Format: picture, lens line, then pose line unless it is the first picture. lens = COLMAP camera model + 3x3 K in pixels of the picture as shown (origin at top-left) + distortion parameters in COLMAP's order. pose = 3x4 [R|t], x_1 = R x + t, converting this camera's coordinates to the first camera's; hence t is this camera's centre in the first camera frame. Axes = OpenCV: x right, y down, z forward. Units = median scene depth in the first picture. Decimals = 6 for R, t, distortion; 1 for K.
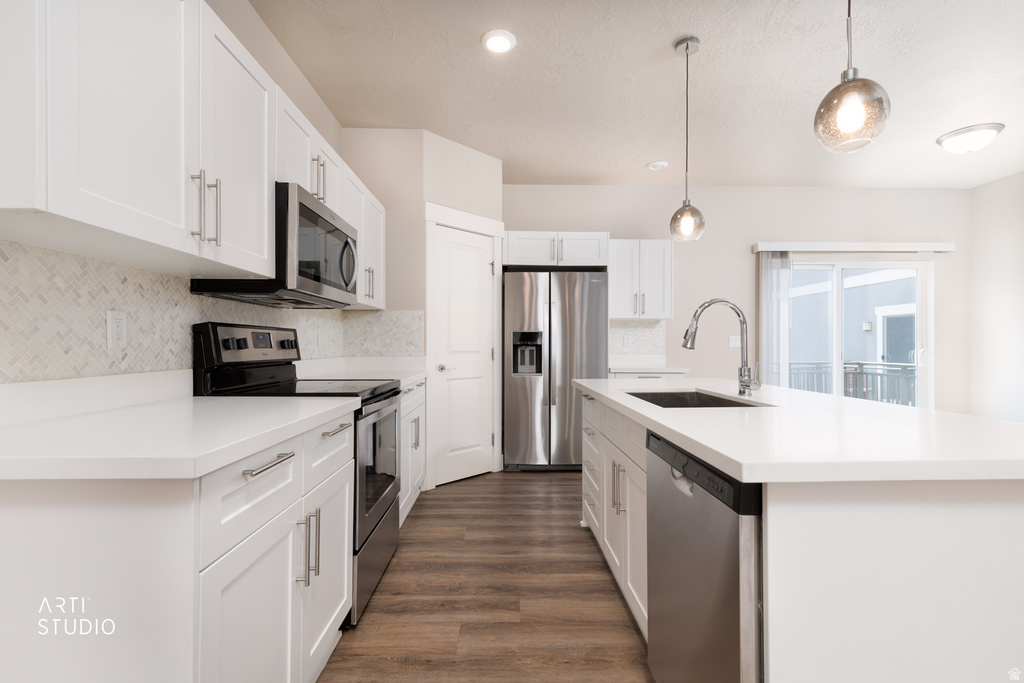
lens RADIAL K [[463.6, 0, 508.9], [0, 463.6, 342.3], [0, 0, 1]] dist [0.001721, -0.000556]
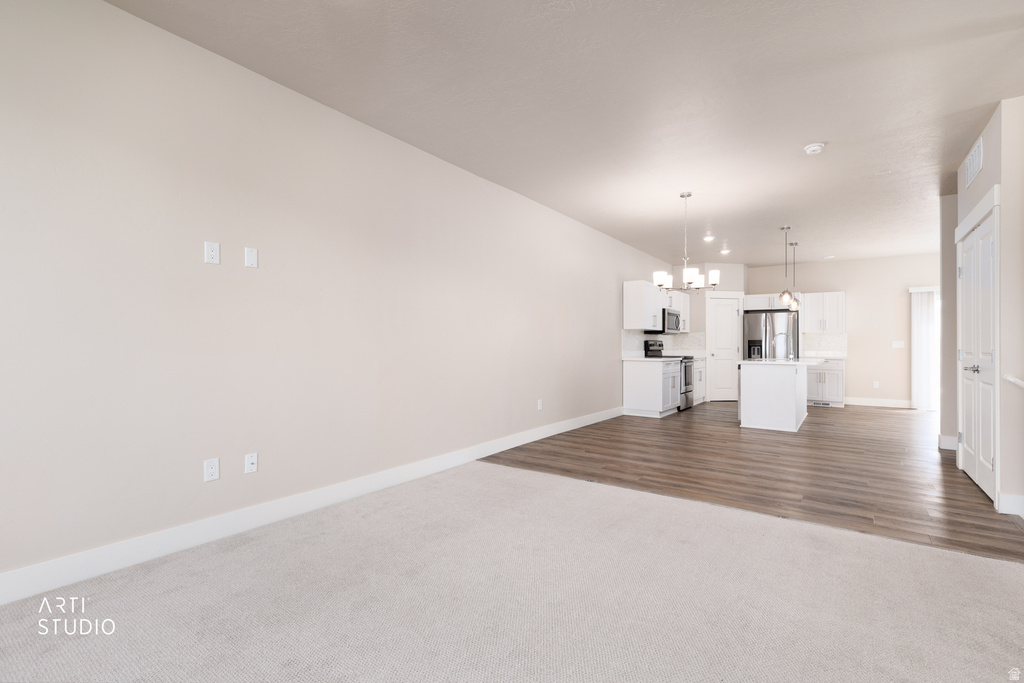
lens RADIAL K [[463.6, 0, 507.4], [0, 463.6, 345.0], [0, 0, 1]] dist [0.001721, -0.000556]
pose [[0.794174, 0.001049, -0.607689, 0.538667], [0.000963, 0.999995, 0.002984, -0.006207], [0.607689, -0.002955, 0.794170, -1.816253]]
